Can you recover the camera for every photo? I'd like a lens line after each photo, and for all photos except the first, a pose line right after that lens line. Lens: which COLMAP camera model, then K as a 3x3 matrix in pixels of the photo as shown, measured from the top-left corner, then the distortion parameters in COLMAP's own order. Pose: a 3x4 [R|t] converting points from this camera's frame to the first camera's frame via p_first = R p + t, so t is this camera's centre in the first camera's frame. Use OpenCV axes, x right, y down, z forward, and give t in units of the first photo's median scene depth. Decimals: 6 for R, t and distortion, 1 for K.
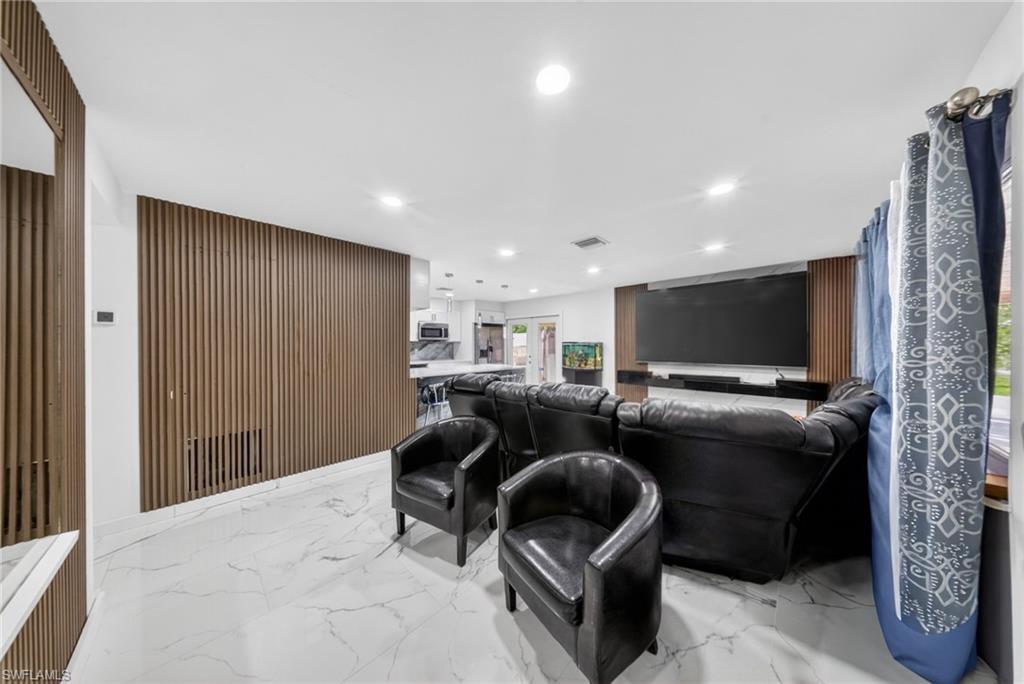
lens RADIAL K [[300.1, 0, 515.8], [0, 300.1, 342.8], [0, 0, 1]] dist [-0.004250, -0.000656]
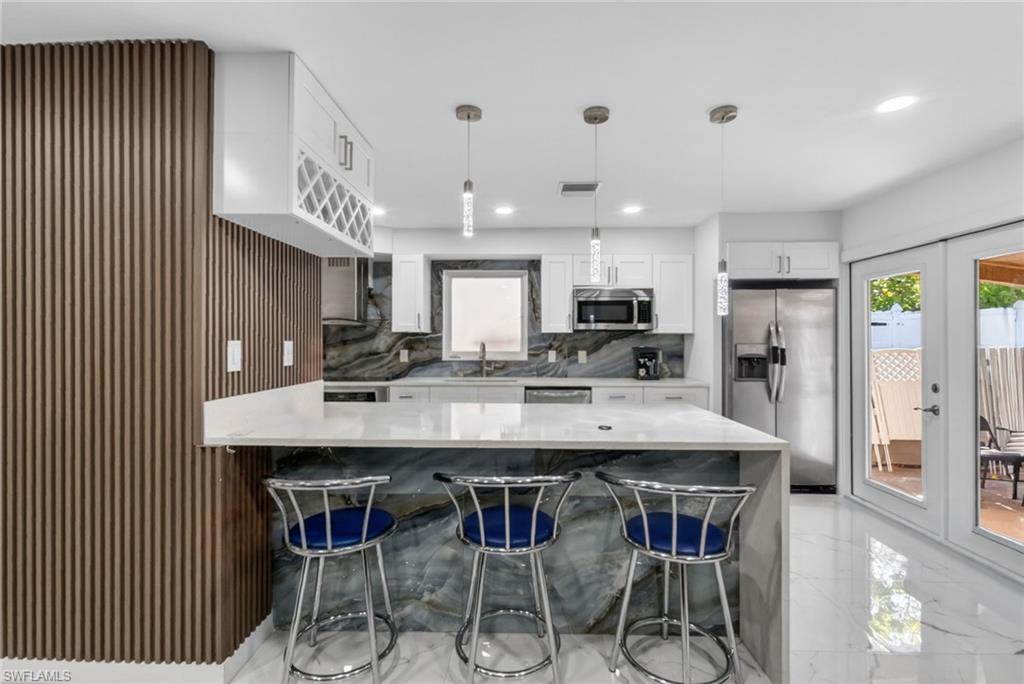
lens RADIAL K [[460.7, 0, 516.2], [0, 460.7, 339.0], [0, 0, 1]] dist [-0.002210, -0.000200]
pose [[0.671679, 0.002110, -0.740839, 0.110008], [-0.004827, 0.999987, -0.001528, 0.005388], [0.740826, 0.004602, 0.671681, 0.501173]]
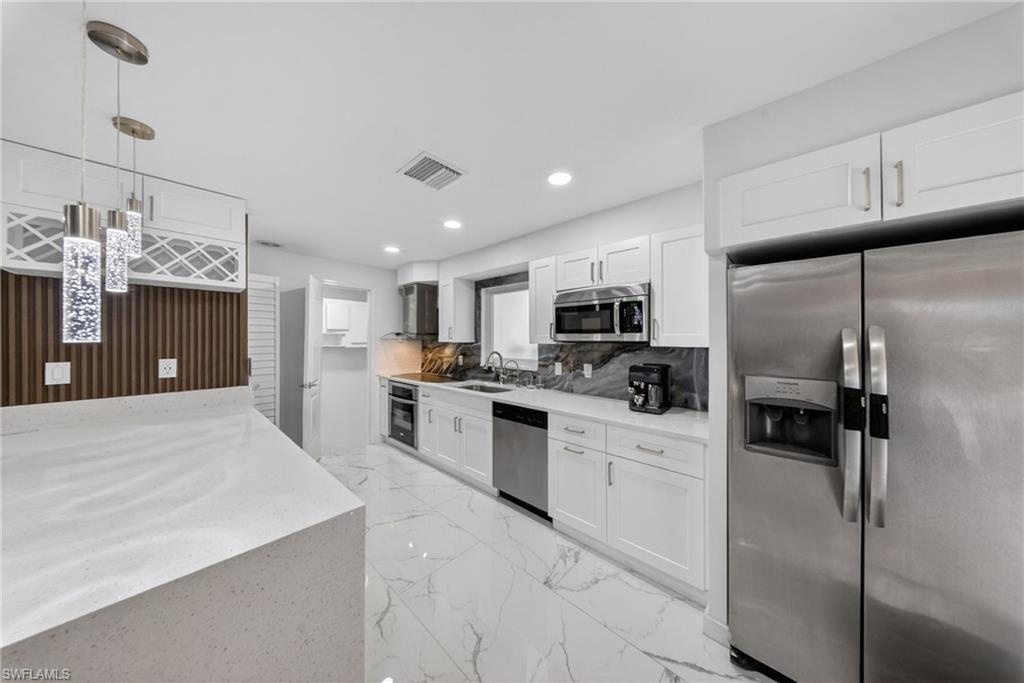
lens RADIAL K [[300.1, 0, 519.6], [0, 300.1, 337.5], [0, 0, 1]] dist [-0.004250, -0.000656]
pose [[0.035855, 0.002933, -0.999353, 0.050598], [0.000981, 0.999995, 0.002970, -0.015063], [0.999357, -0.001087, 0.035852, 0.947007]]
